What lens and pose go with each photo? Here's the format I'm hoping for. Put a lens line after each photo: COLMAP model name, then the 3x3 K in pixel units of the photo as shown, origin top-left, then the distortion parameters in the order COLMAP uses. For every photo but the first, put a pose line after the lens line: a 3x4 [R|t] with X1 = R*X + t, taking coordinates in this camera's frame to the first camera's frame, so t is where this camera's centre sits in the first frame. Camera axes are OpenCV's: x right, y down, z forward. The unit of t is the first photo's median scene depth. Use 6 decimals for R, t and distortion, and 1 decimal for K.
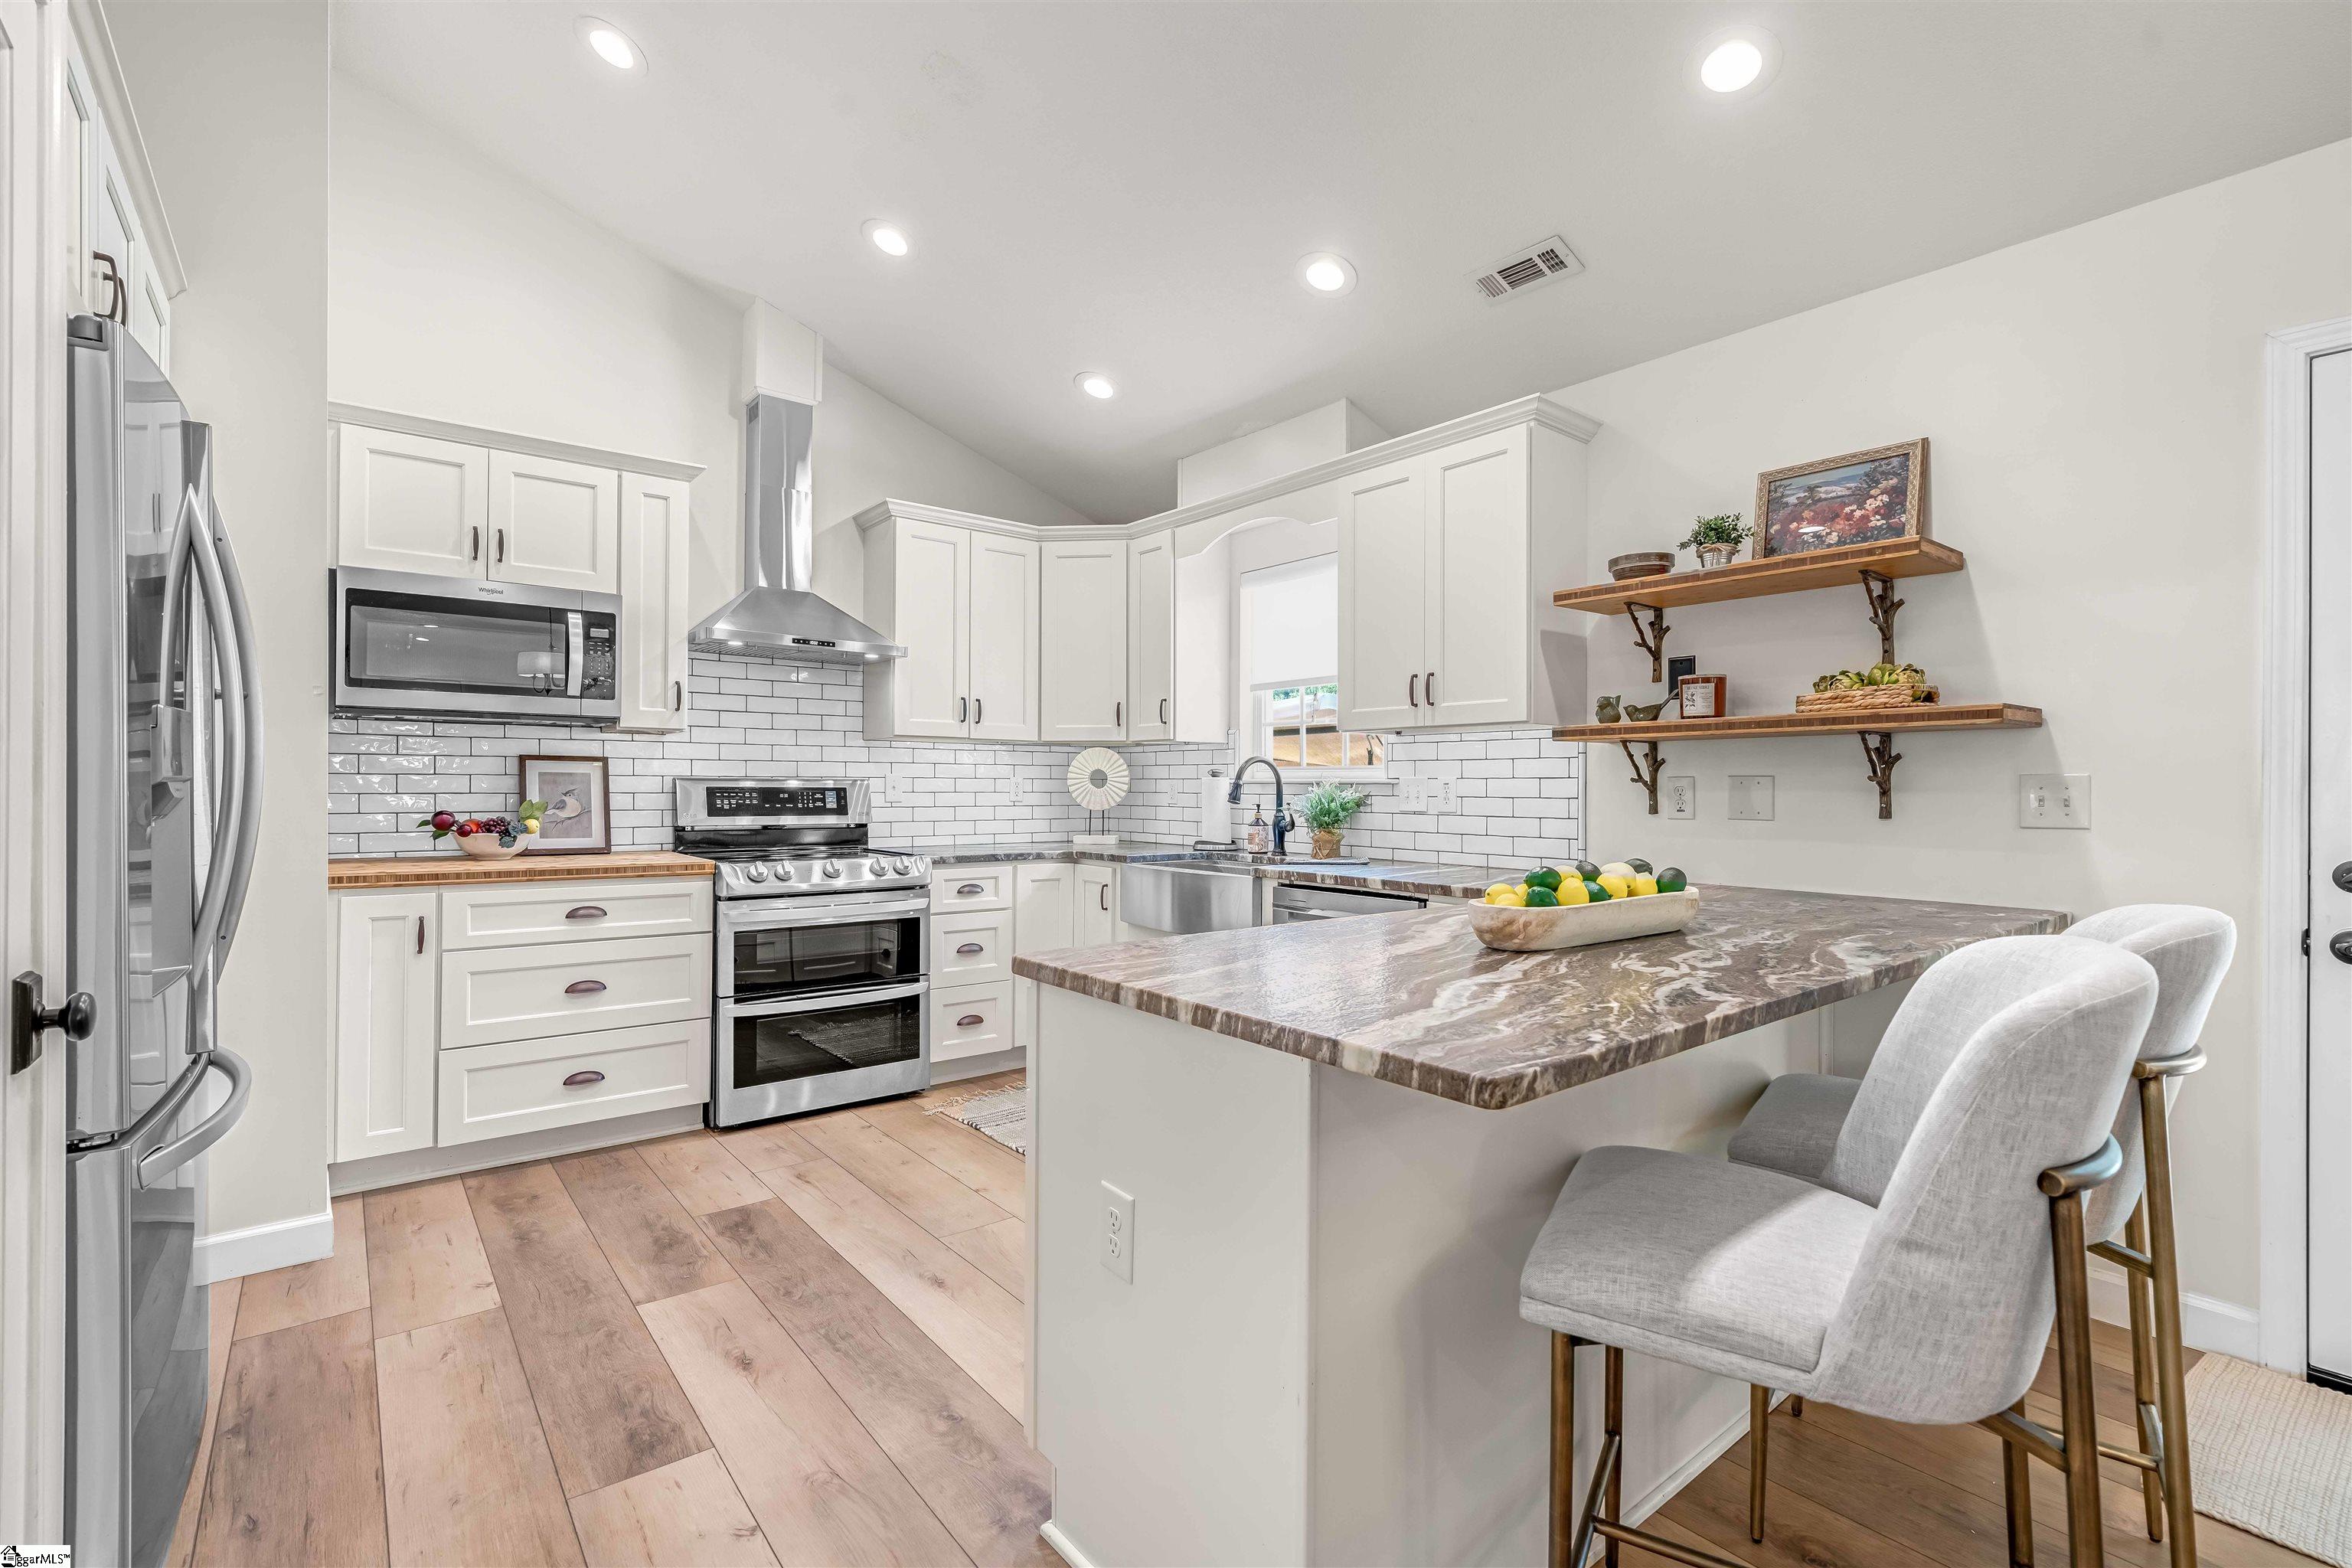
lens RADIAL K [[1059.5, 0, 1171.6], [0, 1059.5, 779.6], [0, 0, 1]] dist [-0.007406, 0.002437]
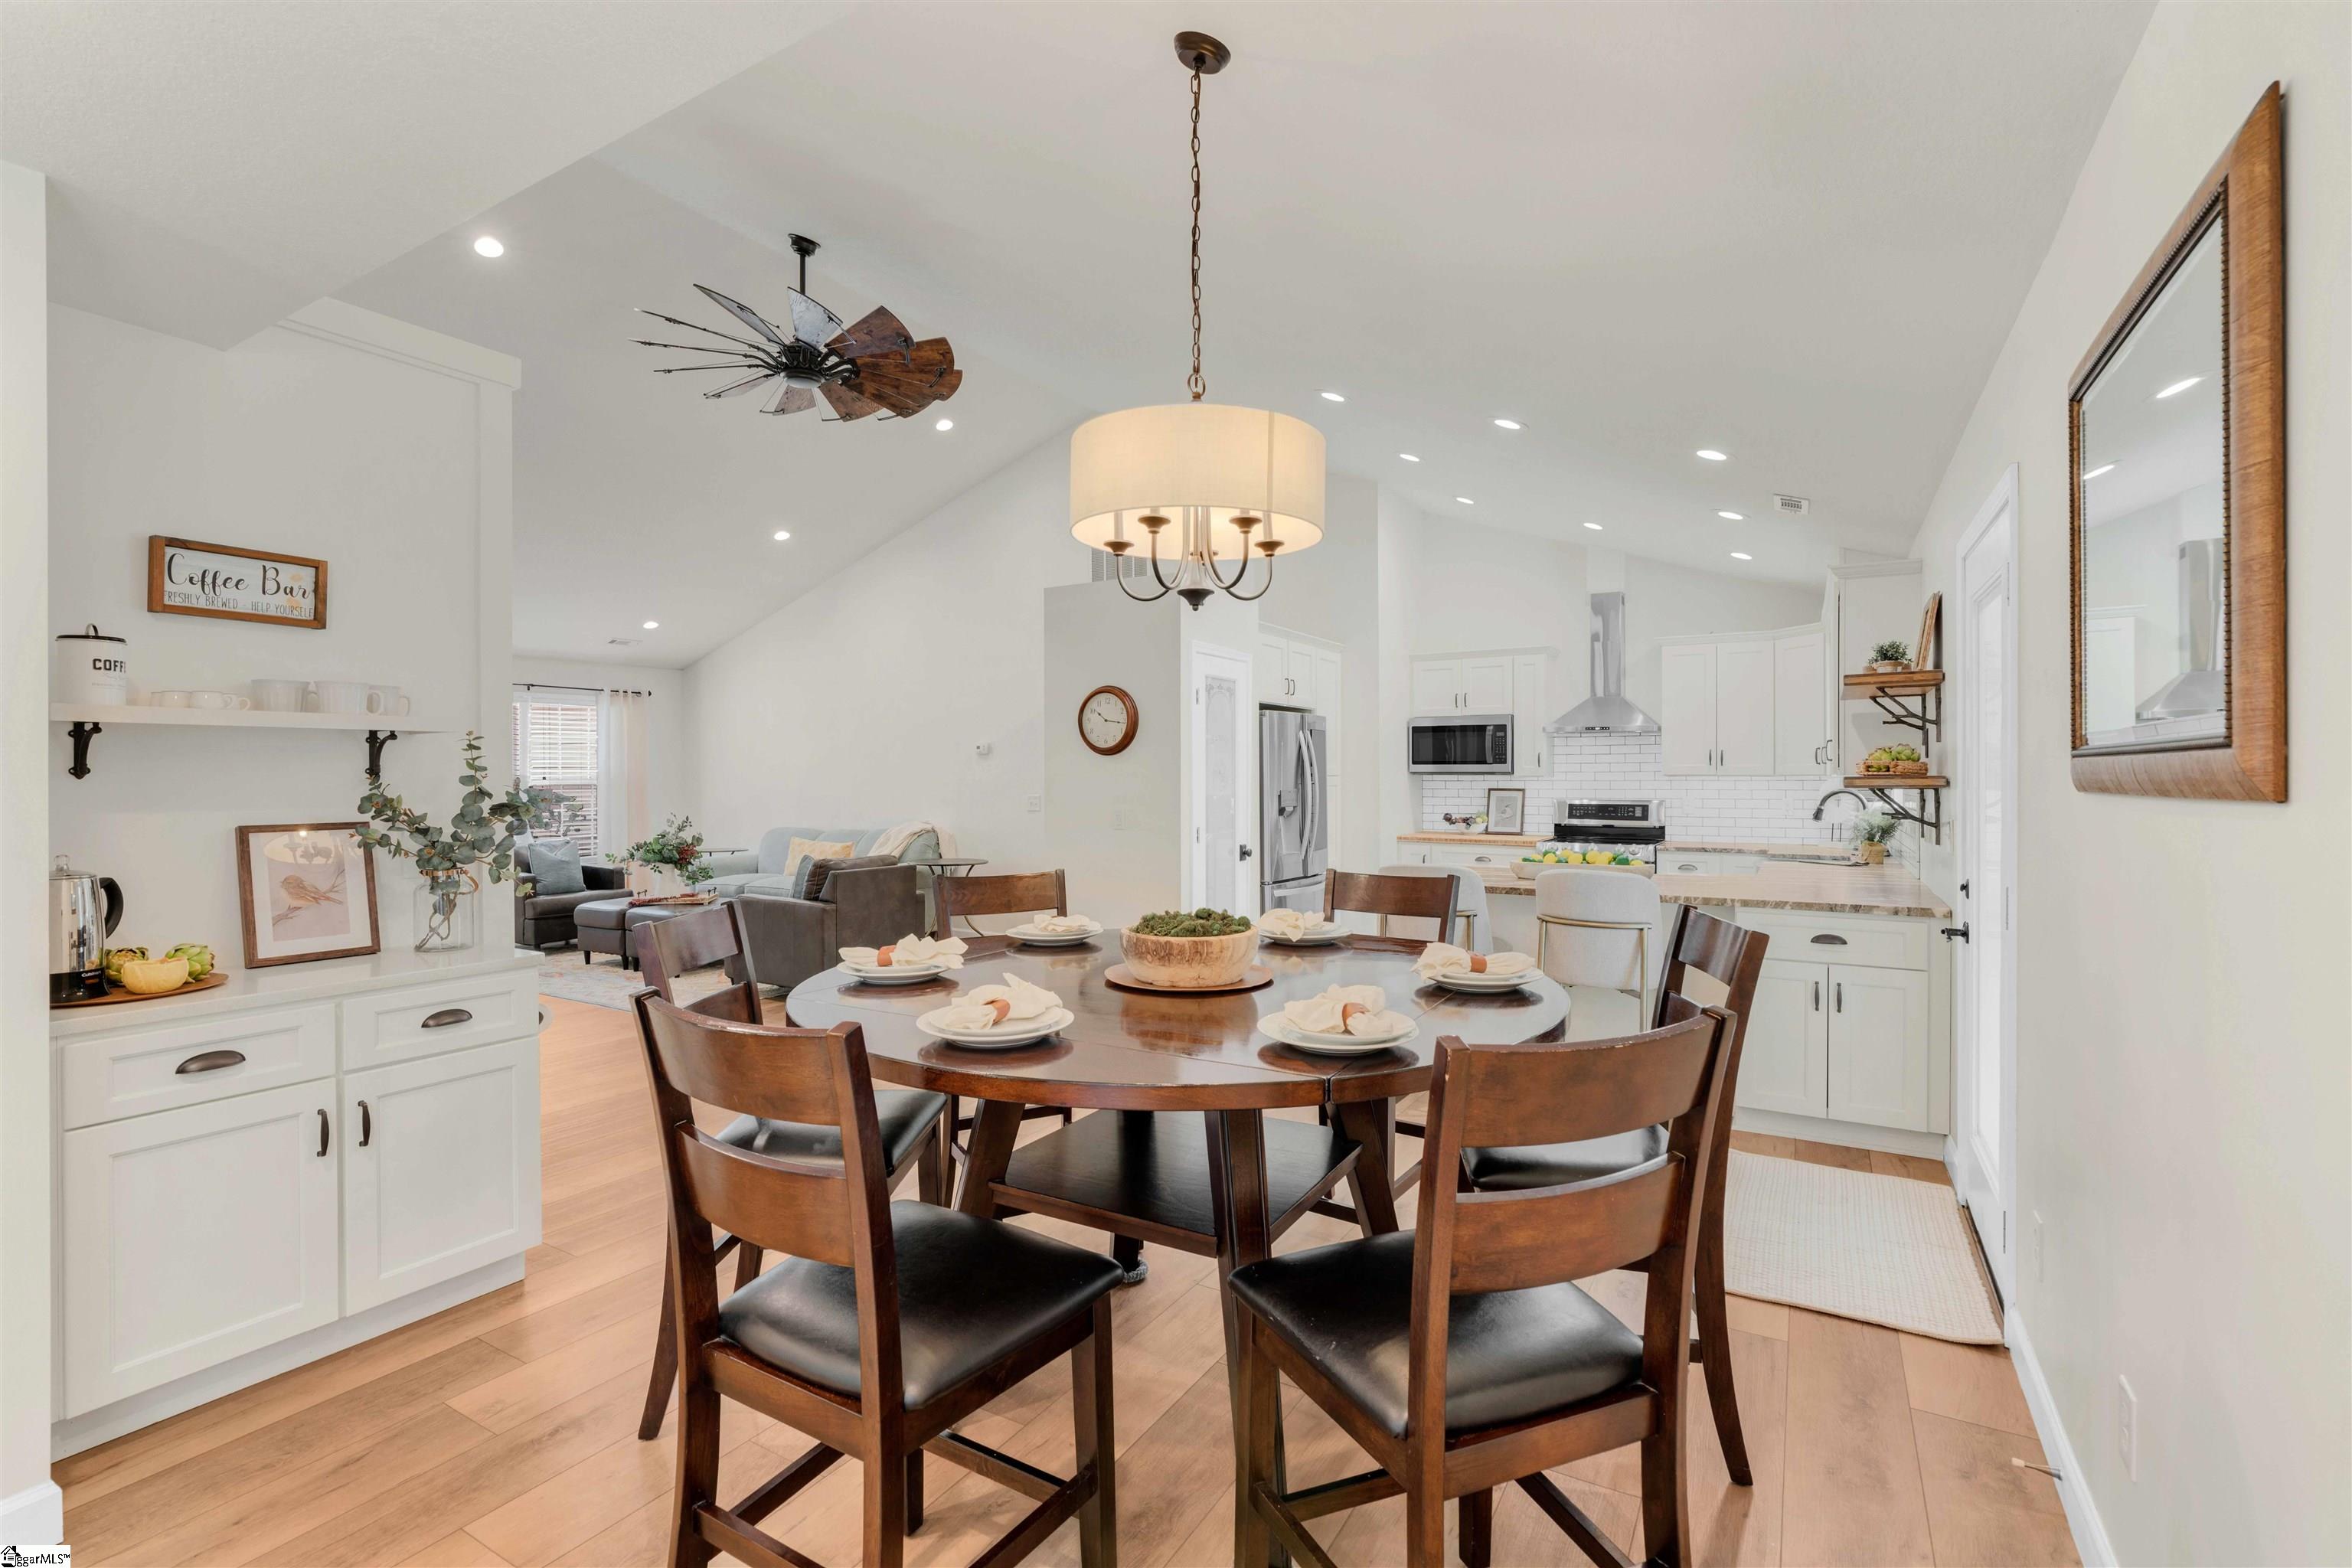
lens RADIAL K [[1059.5, 0, 1176.5], [0, 1059.5, 783.4], [0, 0, 1]] dist [-0.007406, 0.002437]
pose [[0.350955, -0.000087, -0.936392, 1.240202], [0.009267, 0.999951, 0.003380, -0.048015], [0.936346, -0.009863, 0.350939, -0.388300]]
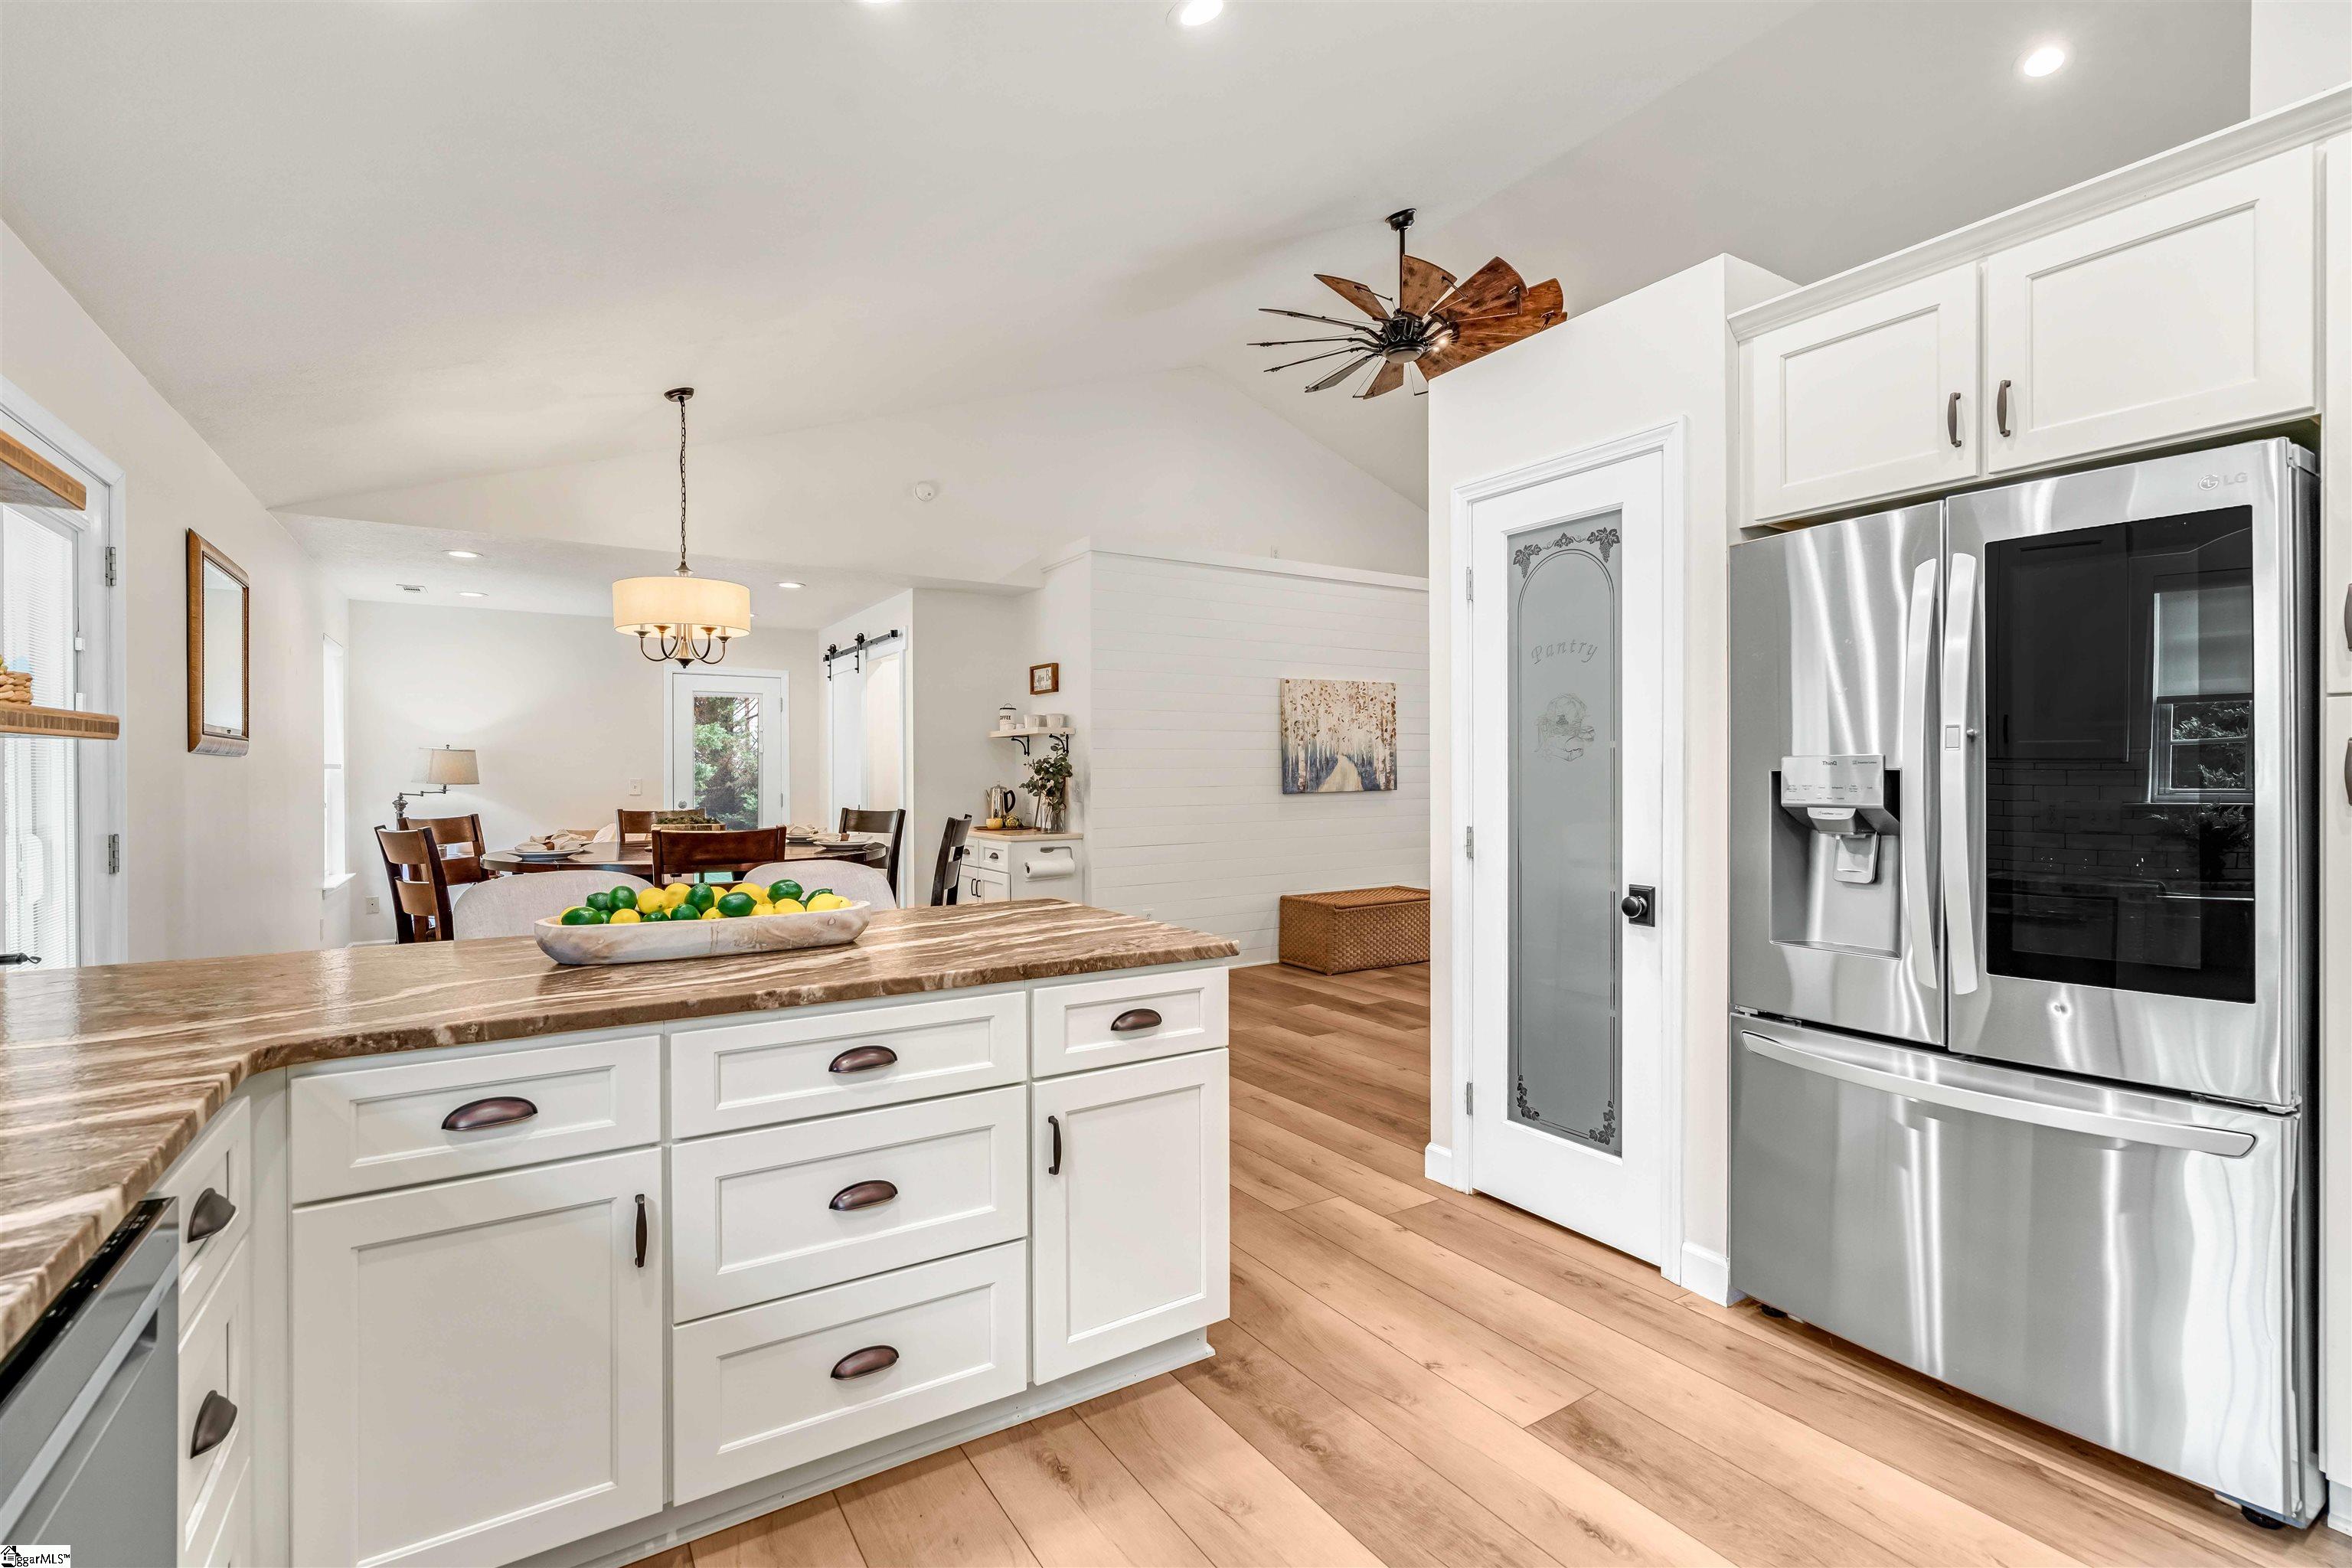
lens RADIAL K [[1059.5, 0, 1177.9], [0, 1059.5, 776.8], [0, 0, 1]] dist [-0.007406, 0.002437]
pose [[-0.994376, -0.002622, 0.105879, -0.100135], [-0.002503, 0.999996, 0.001253, -0.017179], [-0.105882, 0.000981, -0.994378, 1.078035]]
